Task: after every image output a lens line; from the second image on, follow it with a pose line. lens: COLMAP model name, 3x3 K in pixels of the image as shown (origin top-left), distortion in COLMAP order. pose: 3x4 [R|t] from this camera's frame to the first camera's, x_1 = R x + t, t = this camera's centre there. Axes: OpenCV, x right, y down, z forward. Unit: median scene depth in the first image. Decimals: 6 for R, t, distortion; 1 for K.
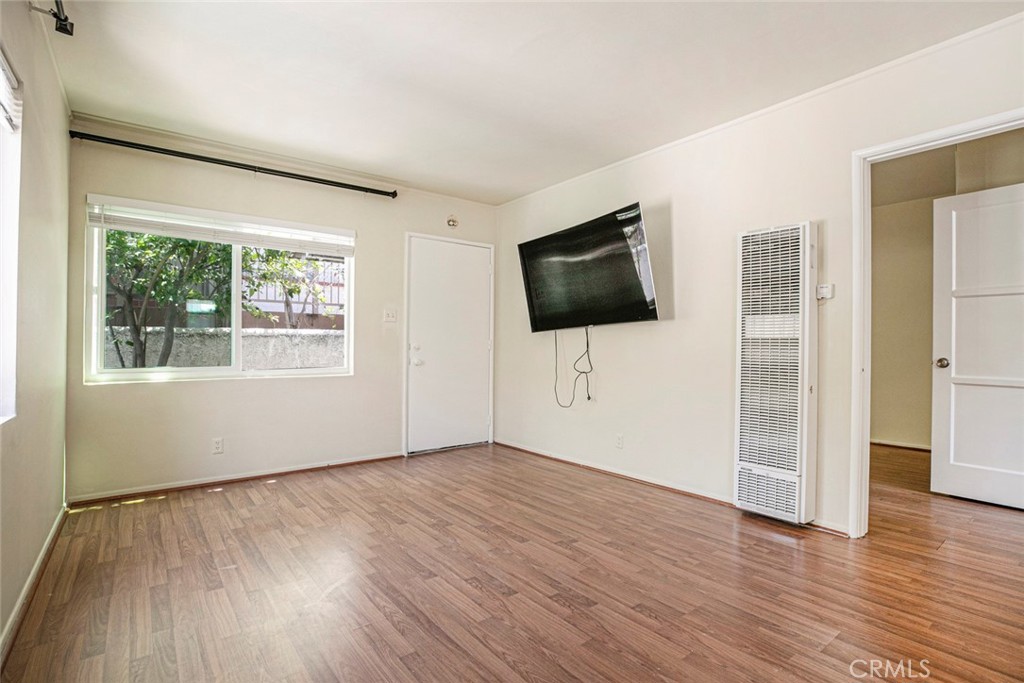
lens RADIAL K [[482.1, 0, 517.9], [0, 482.1, 342.4], [0, 0, 1]] dist [-0.006006, -0.000451]
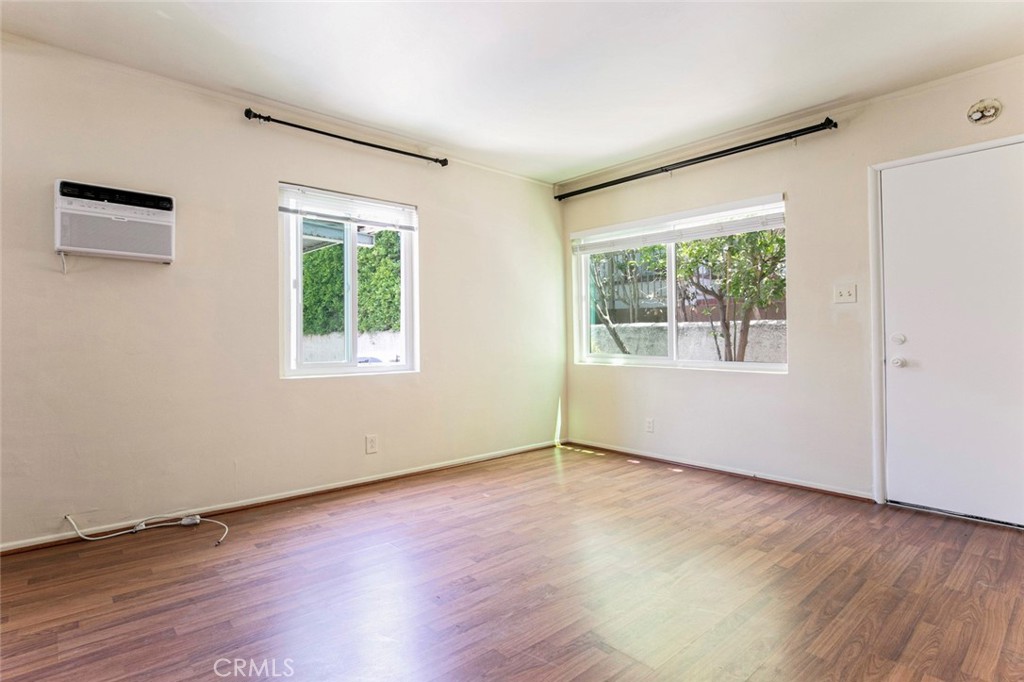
lens RADIAL K [[495.9, 0, 507.9], [0, 495.9, 329.7], [0, 0, 1]] dist [-0.001391, 0.000549]
pose [[0.110720, -0.016360, -0.993717, 0.490011], [0.004796, 0.999862, -0.015927, 0.007352], [0.993840, -0.003002, 0.110783, 0.527734]]
